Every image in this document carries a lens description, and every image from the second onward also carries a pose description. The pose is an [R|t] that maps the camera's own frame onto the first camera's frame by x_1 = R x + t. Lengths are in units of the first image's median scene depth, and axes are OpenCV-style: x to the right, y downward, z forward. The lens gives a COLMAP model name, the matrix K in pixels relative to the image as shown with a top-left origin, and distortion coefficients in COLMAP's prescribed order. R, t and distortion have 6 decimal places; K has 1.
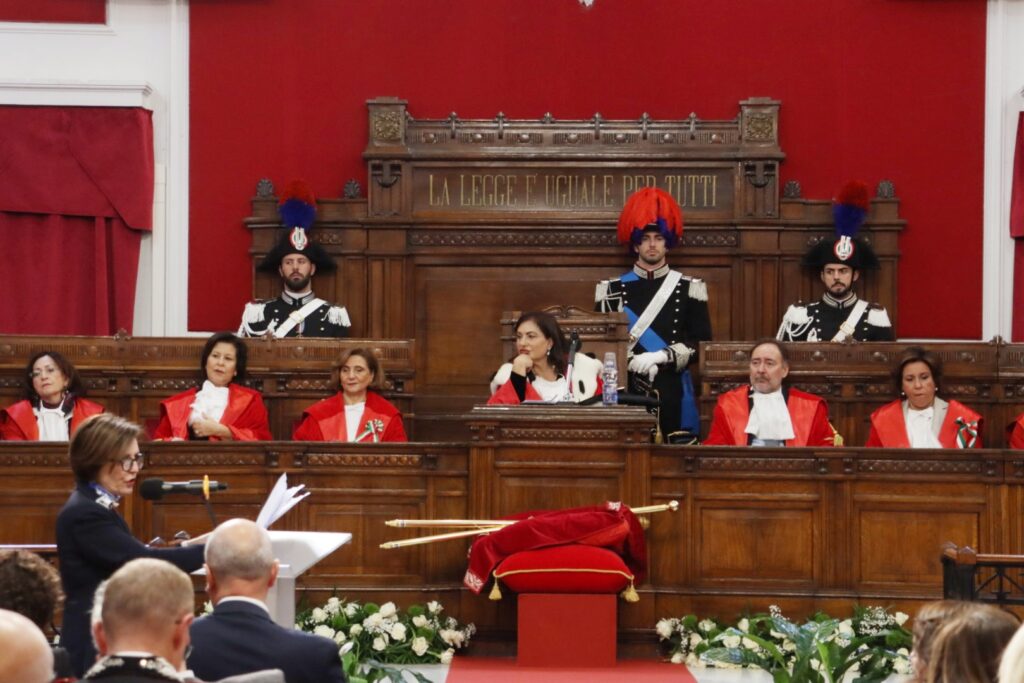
lens RADIAL K [[2765.1, 0, 512.5], [0, 2765.1, 342.8], [0, 0, 1]] dist [0.478879, 0.000000]
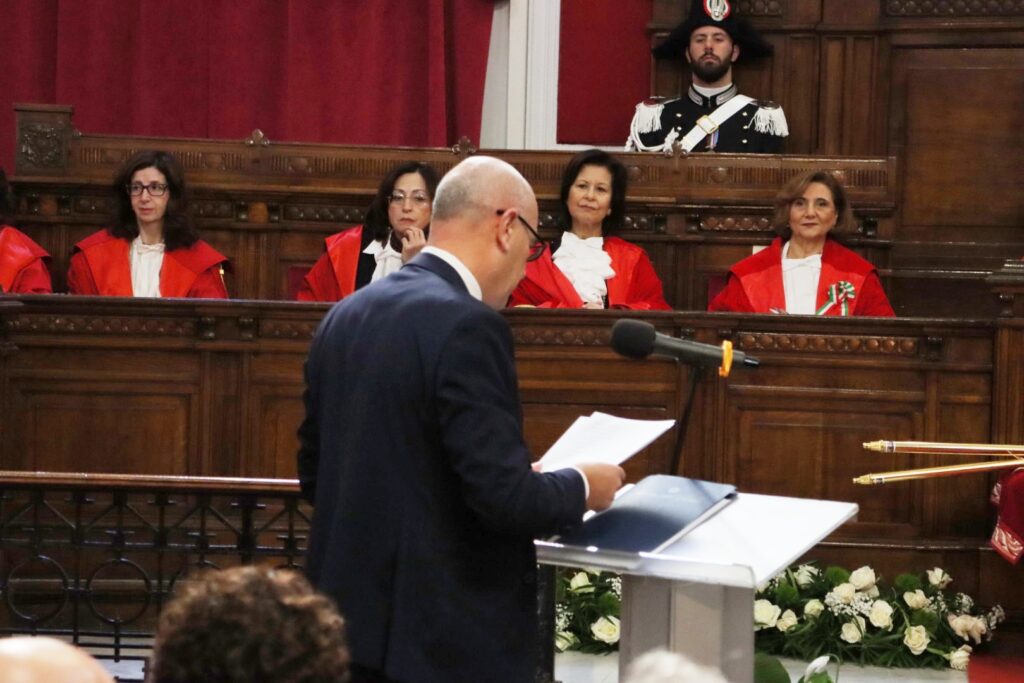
lens RADIAL K [[3014.4, 0, 508.3], [0, 3014.4, 341.8], [0, 0, 1]] dist [0.420464, 0.000000]
pose [[0.991908, 0.022802, -0.124892, -0.039122], [-0.015636, 0.998191, 0.058056, 0.002167], [0.125990, -0.055633, 0.990470, 0.293842]]
